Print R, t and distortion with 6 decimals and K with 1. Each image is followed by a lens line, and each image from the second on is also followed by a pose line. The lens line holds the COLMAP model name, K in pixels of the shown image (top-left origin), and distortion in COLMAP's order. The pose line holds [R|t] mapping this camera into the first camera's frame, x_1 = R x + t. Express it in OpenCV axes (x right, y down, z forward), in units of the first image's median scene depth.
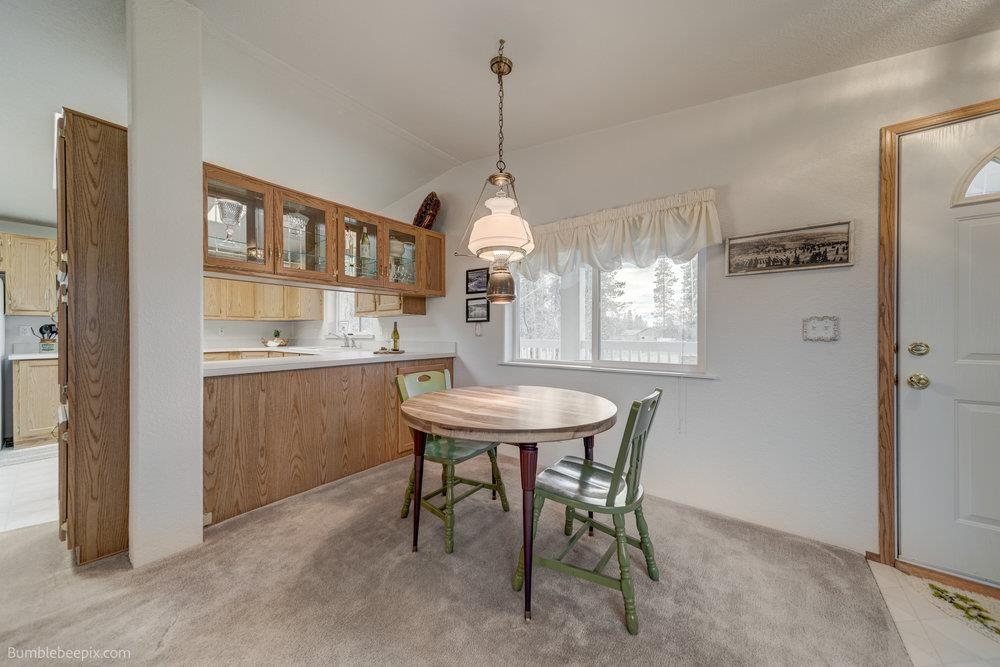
lens RADIAL K [[345.2, 0, 500.3], [0, 345.2, 331.9], [0, 0, 1]] dist [0.001851, -0.000140]
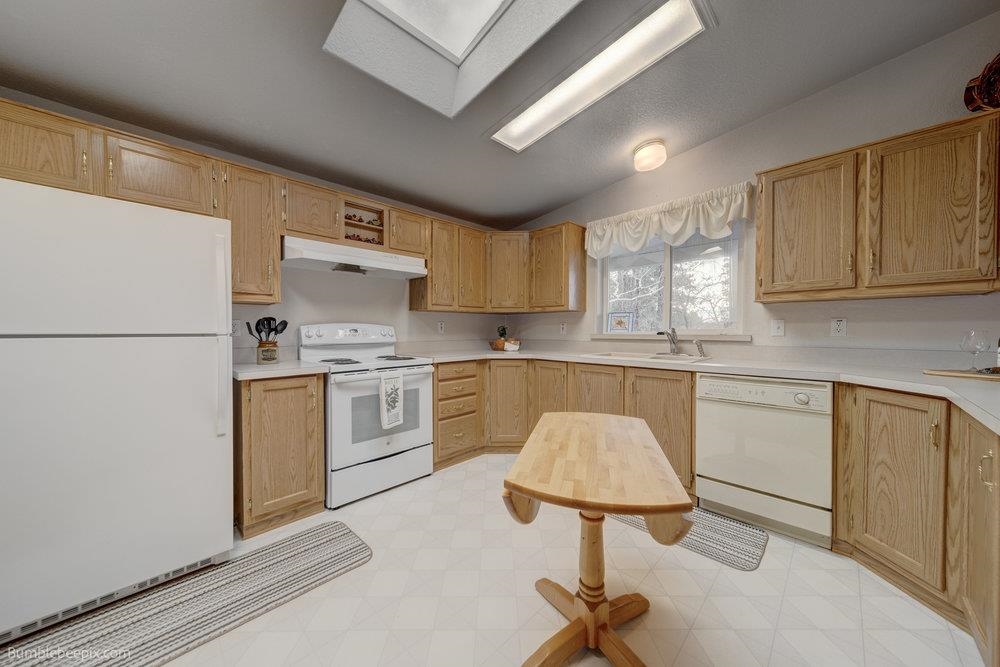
lens RADIAL K [[345.2, 0, 495.2], [0, 345.2, 332.0], [0, 0, 1]] dist [0.001851, -0.000140]
pose [[0.991919, 0.002130, -0.126853, -0.891319], [-0.000970, 0.999957, 0.009206, -0.001085], [0.126867, -0.009009, 0.991879, 0.479215]]
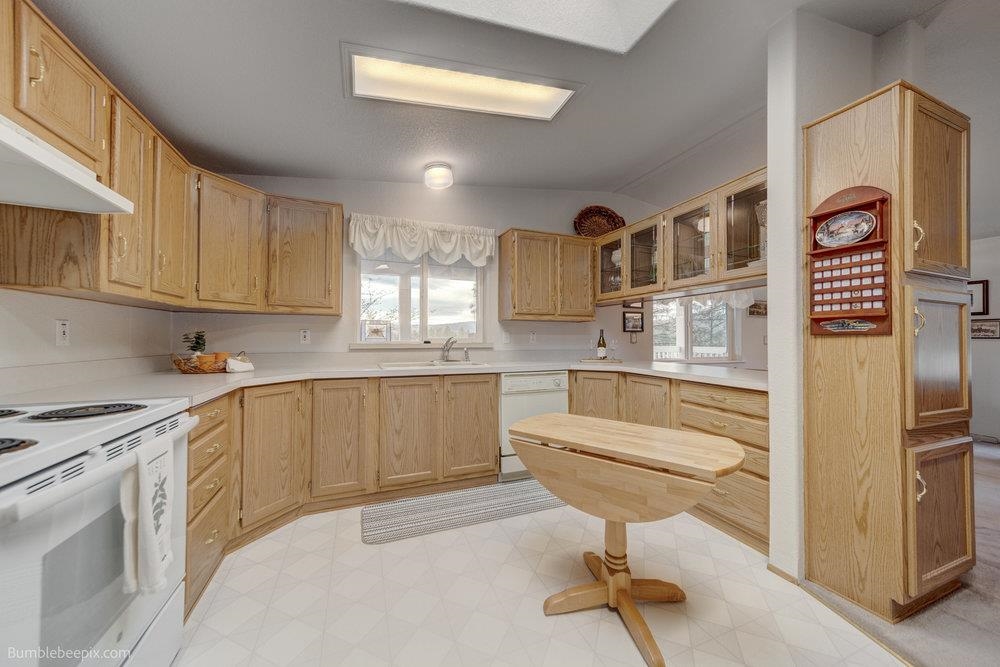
lens RADIAL K [[345.2, 0, 495.2], [0, 345.2, 337.0], [0, 0, 1]] dist [0.001851, -0.000140]
pose [[0.508091, 0.007070, 0.861274, -1.276792], [-0.007088, 0.999967, -0.004027, -0.001556], [-0.861274, -0.004058, 0.508124, 0.751974]]
